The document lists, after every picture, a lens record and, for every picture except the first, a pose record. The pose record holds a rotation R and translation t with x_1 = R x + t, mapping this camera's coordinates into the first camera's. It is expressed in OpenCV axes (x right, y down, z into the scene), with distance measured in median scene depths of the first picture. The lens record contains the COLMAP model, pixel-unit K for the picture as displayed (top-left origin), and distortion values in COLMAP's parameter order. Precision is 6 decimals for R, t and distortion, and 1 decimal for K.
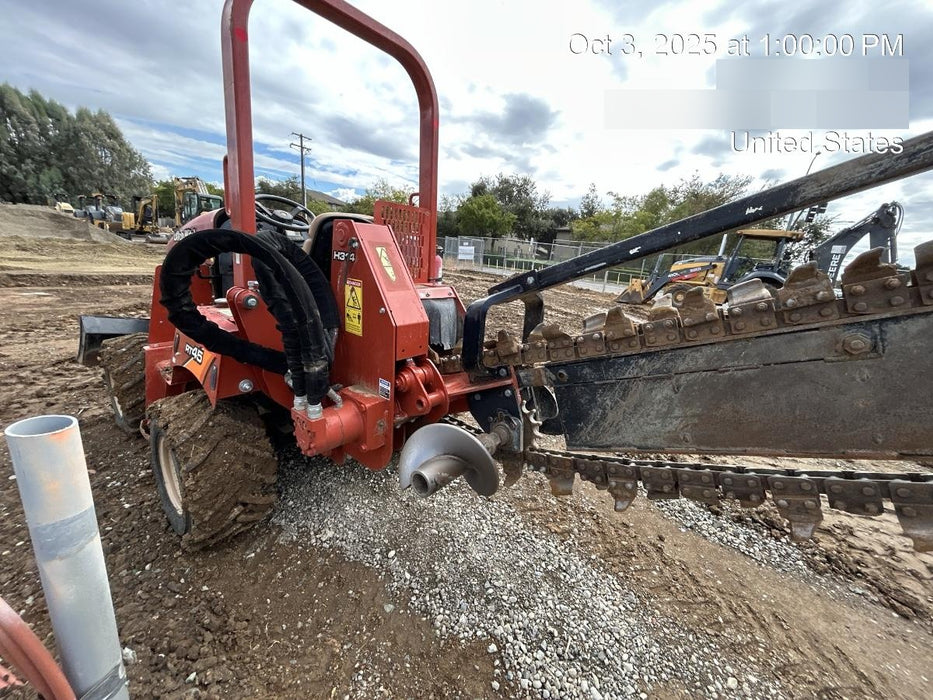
lens RADIAL K [[375.6, 0, 466.5], [0, 375.6, 350.0], [0, 0, 1]] dist [-0.000593, 0.000423]
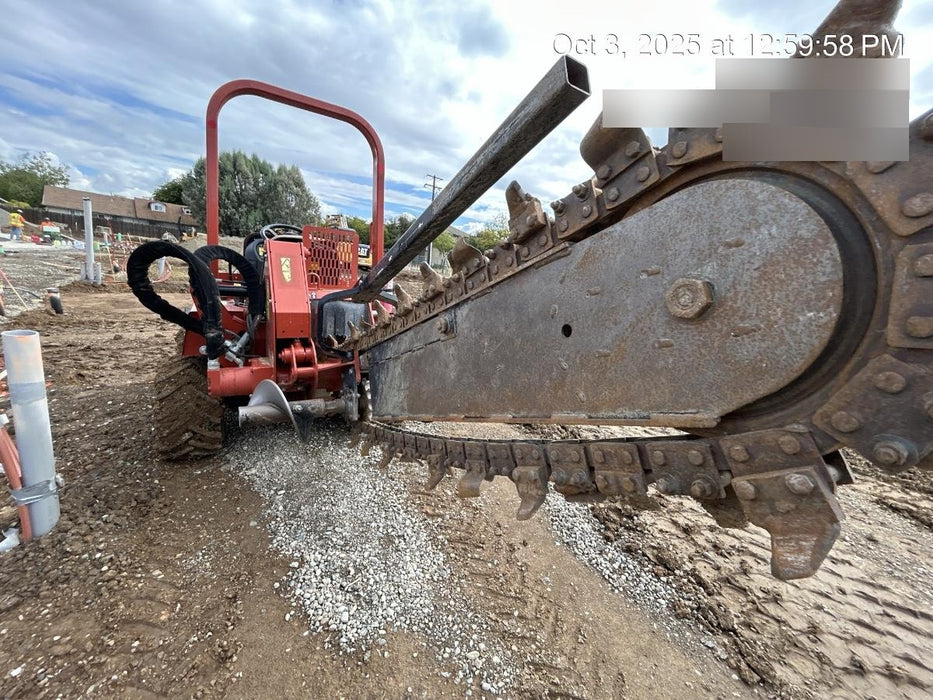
lens RADIAL K [[375.6, 0, 466.5], [0, 375.6, 350.0], [0, 0, 1]] dist [-0.000593, 0.000423]
pose [[0.951740, 0.085927, -0.294631, 0.811923], [-0.108119, 0.992335, -0.059847, 0.072156], [0.287230, 0.088814, 0.953735, -0.099180]]
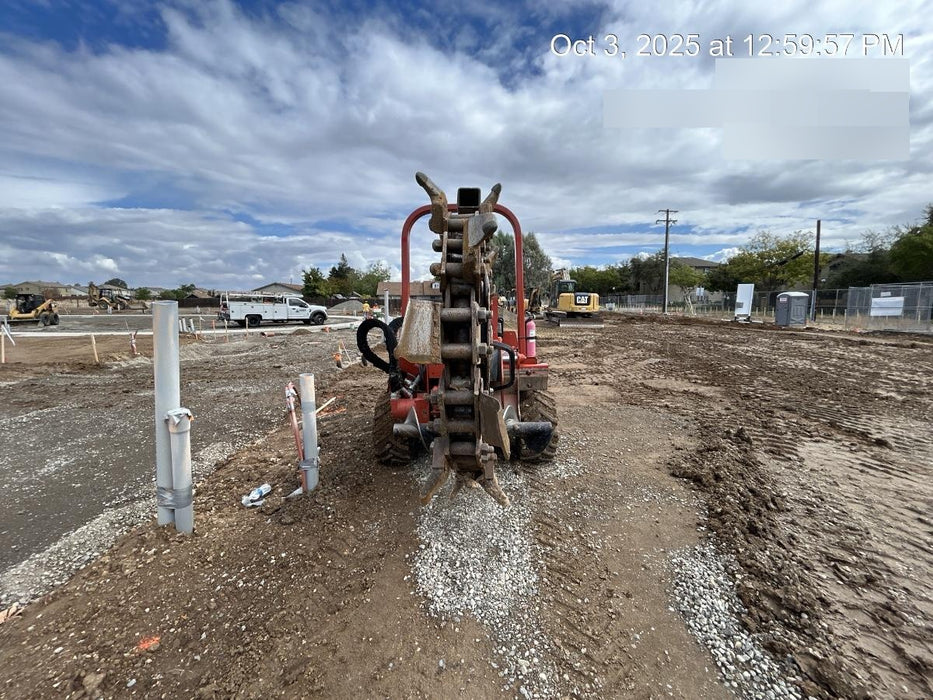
lens RADIAL K [[375.6, 0, 466.5], [0, 375.6, 350.0], [0, 0, 1]] dist [-0.000593, 0.000423]
pose [[0.612895, 0.008042, -0.790123, 1.331639], [-0.145604, 0.983974, -0.102930, 0.051269], [0.776633, 0.178130, 0.604244, -0.034010]]
